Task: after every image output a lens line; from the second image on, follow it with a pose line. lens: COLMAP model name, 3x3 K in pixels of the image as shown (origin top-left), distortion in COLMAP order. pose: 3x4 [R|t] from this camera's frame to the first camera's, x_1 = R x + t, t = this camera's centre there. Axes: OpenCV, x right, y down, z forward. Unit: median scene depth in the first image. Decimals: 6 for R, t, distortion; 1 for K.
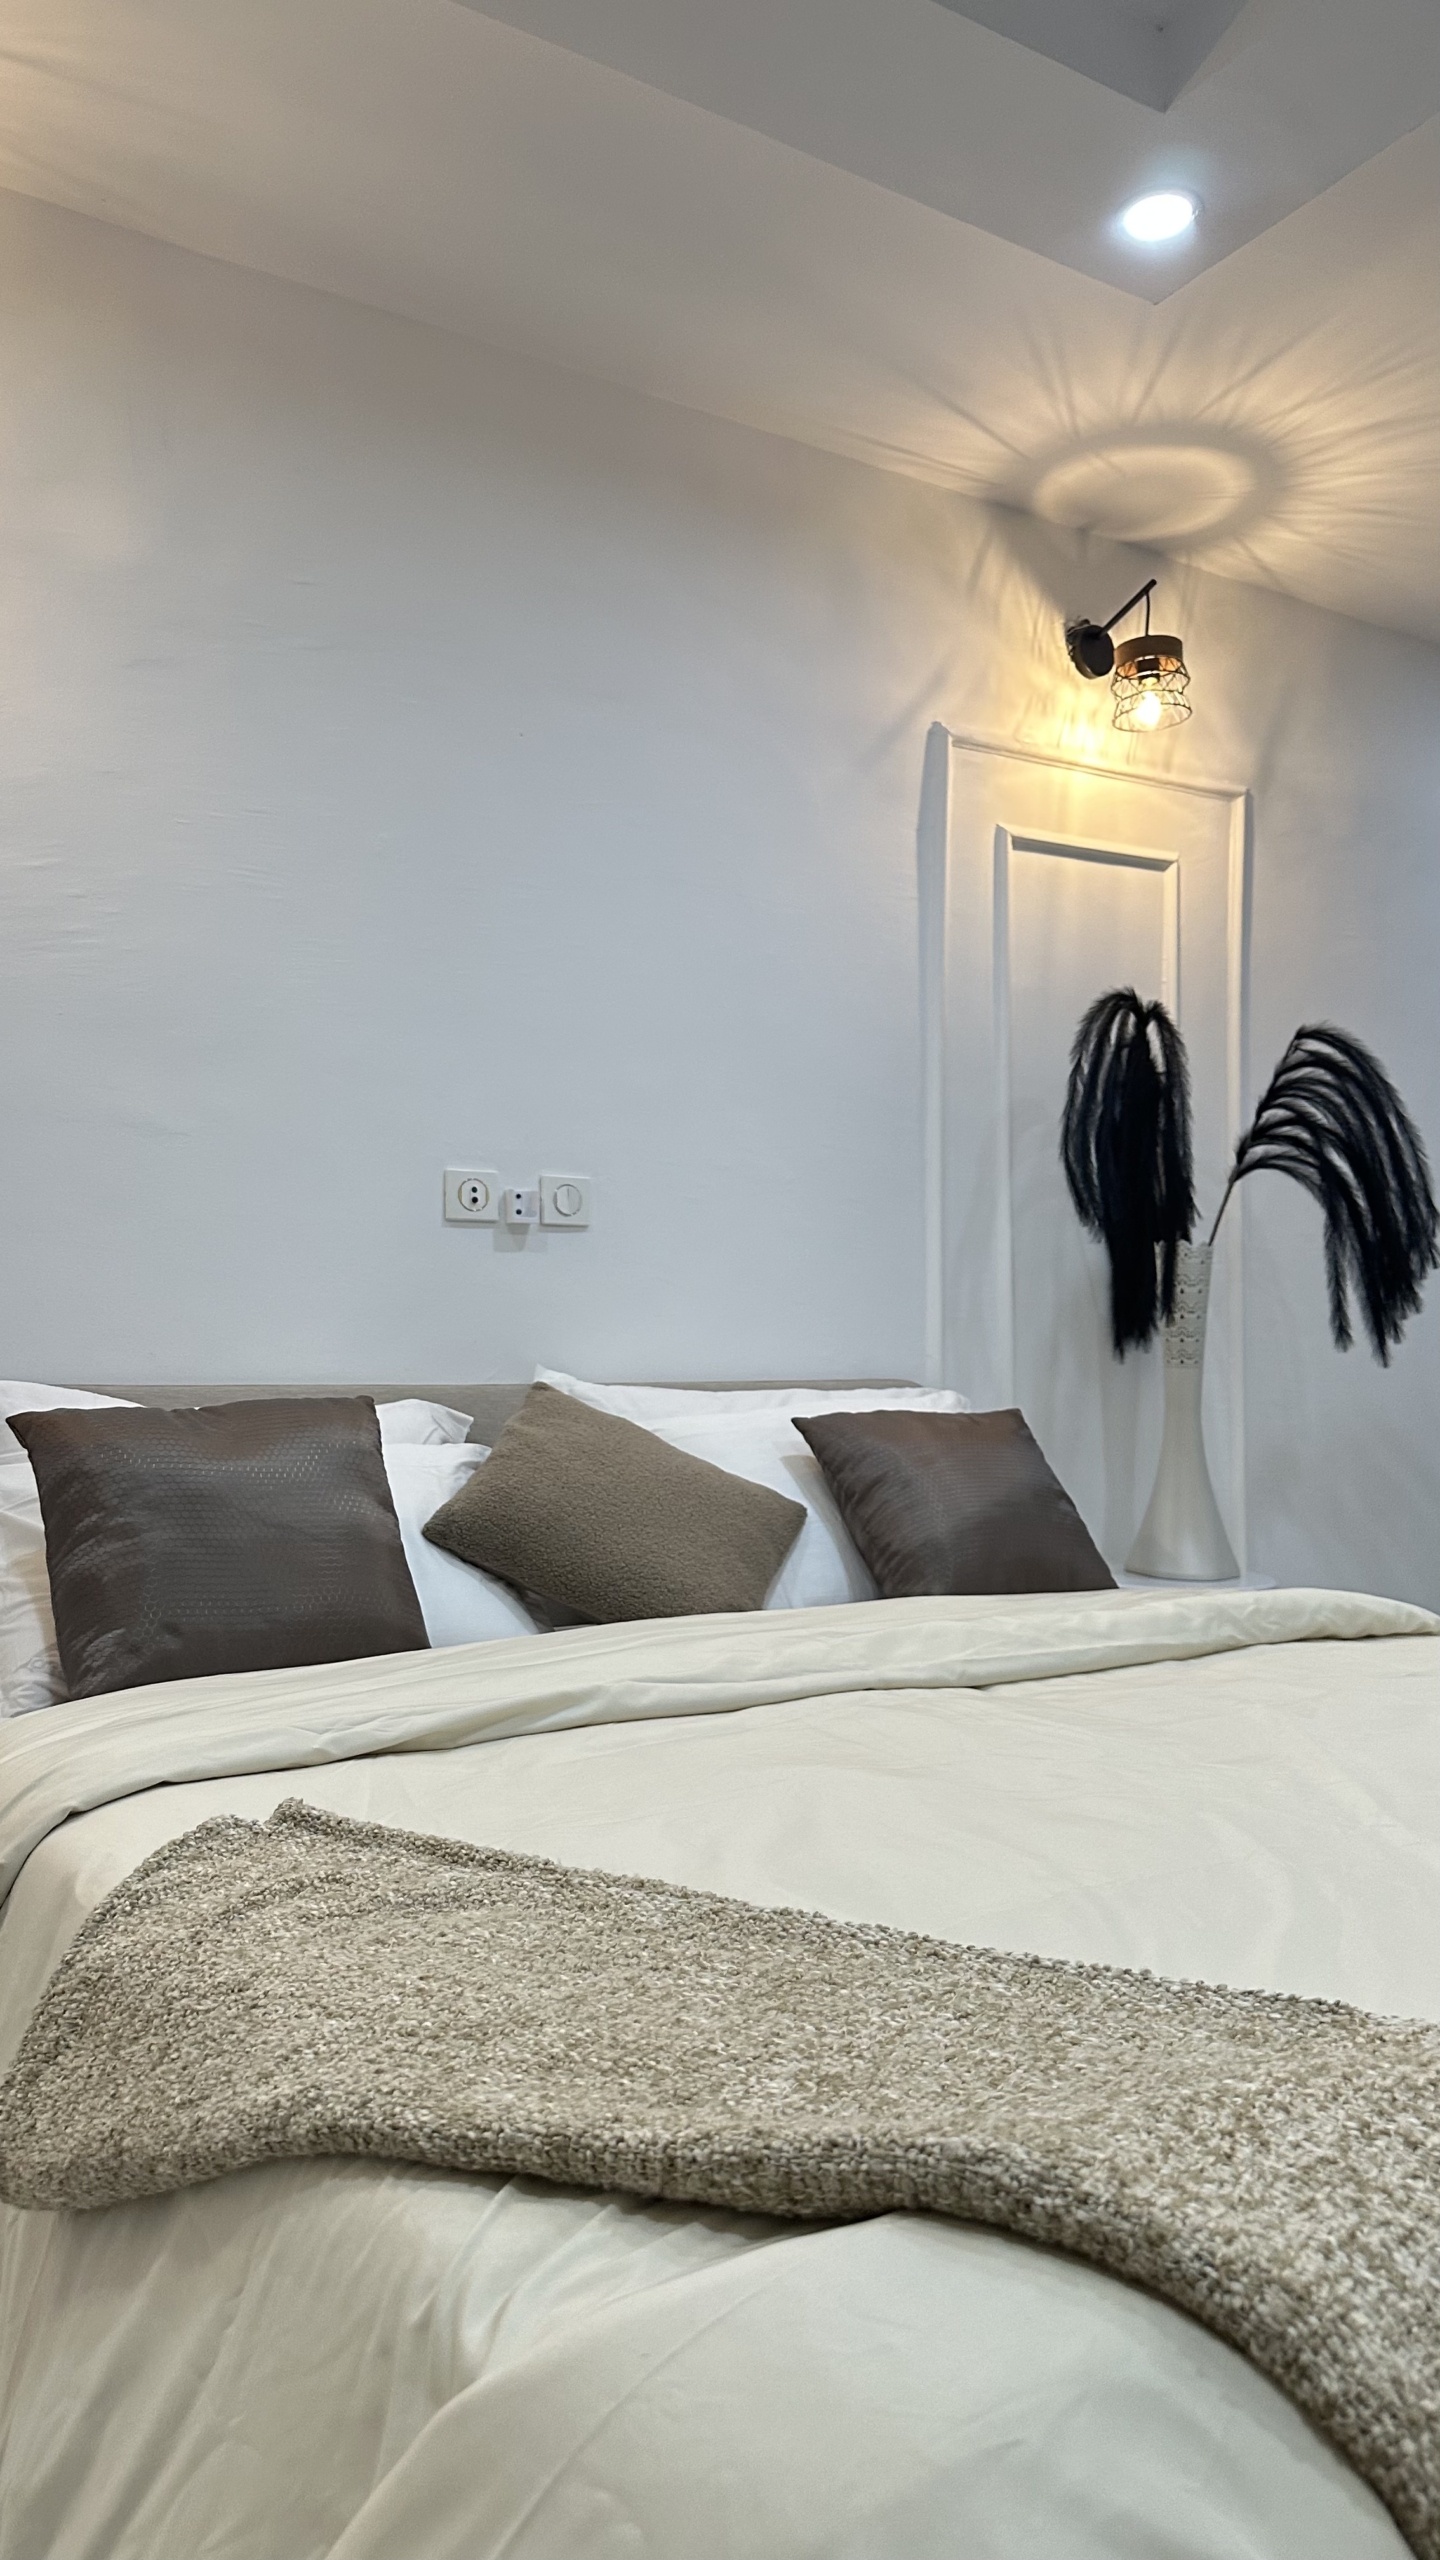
lens RADIAL K [[1807.2, 0, 720.0], [0, 1807.2, 1280.0], [0, 0, 1]] dist [0.043618, -0.000661]
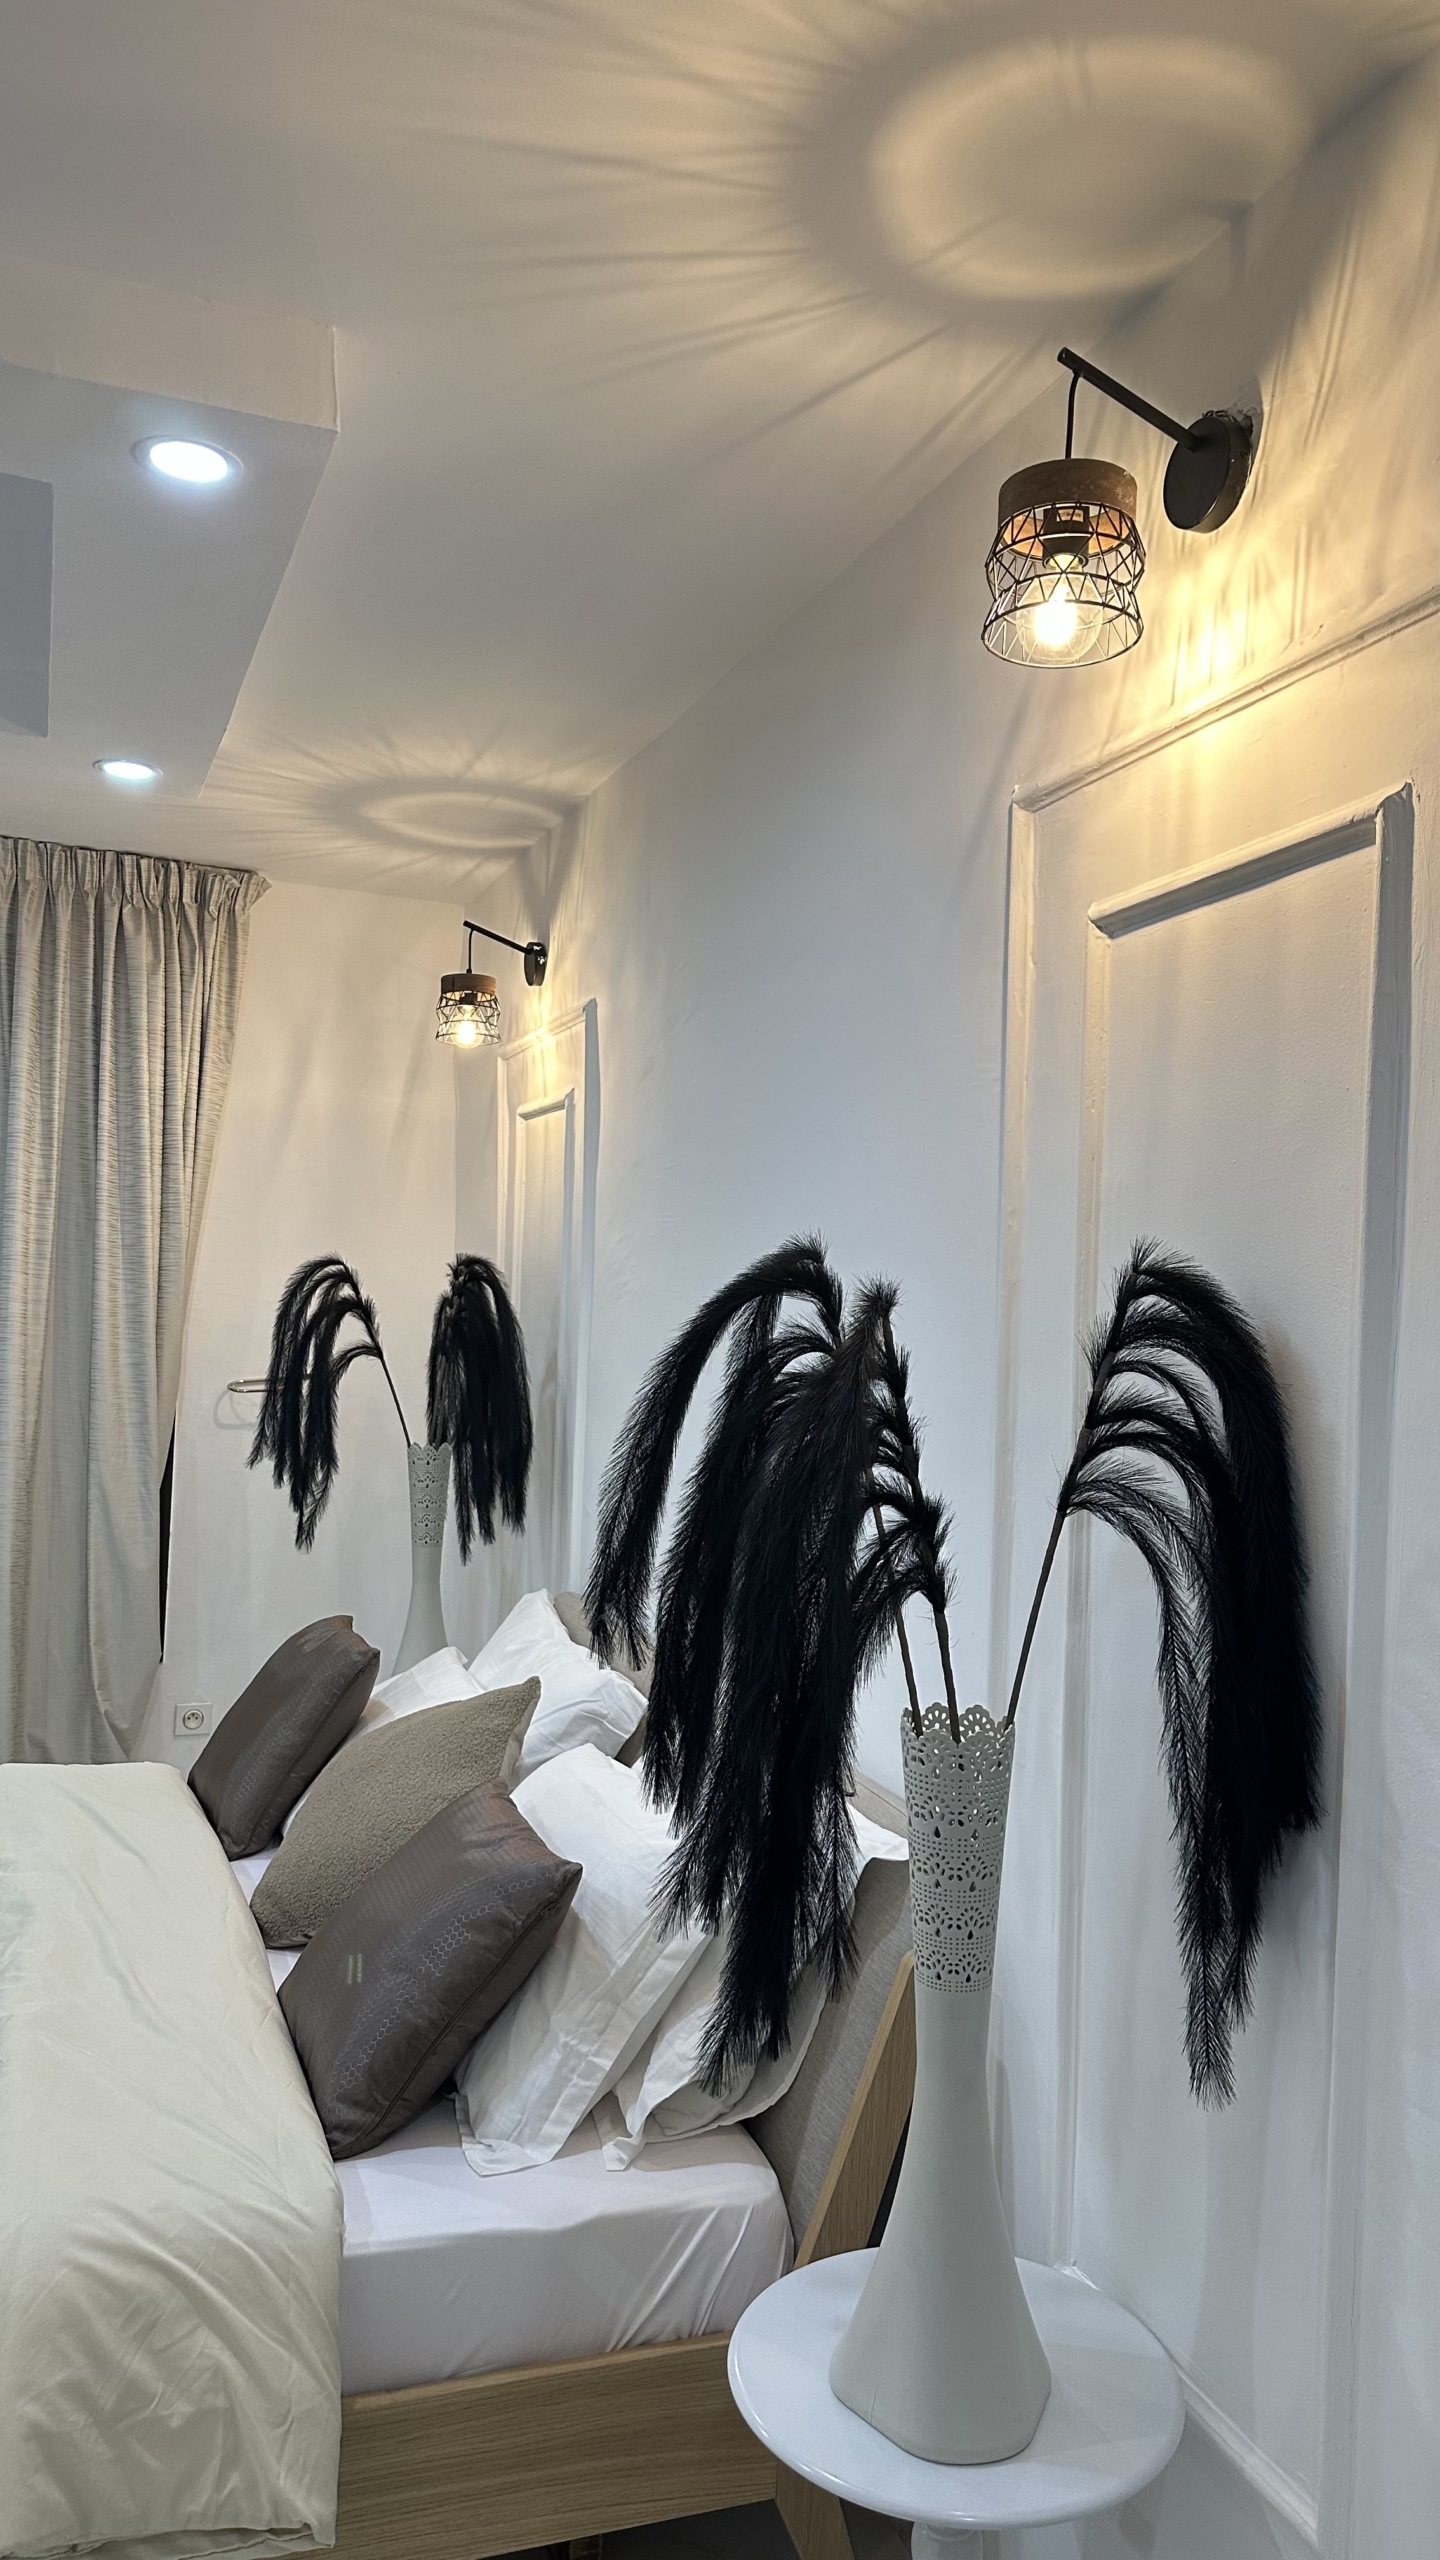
lens RADIAL K [[1755.1, 0, 720.0], [0, 1755.1, 1280.0], [0, 0, 1]] dist [-0.038582, -0.000164]
pose [[-0.179904, -0.017258, -0.983533, 0.694745], [-0.008469, 0.999836, -0.015995, -0.130436], [0.983648, 0.005452, -0.180021, 0.993042]]
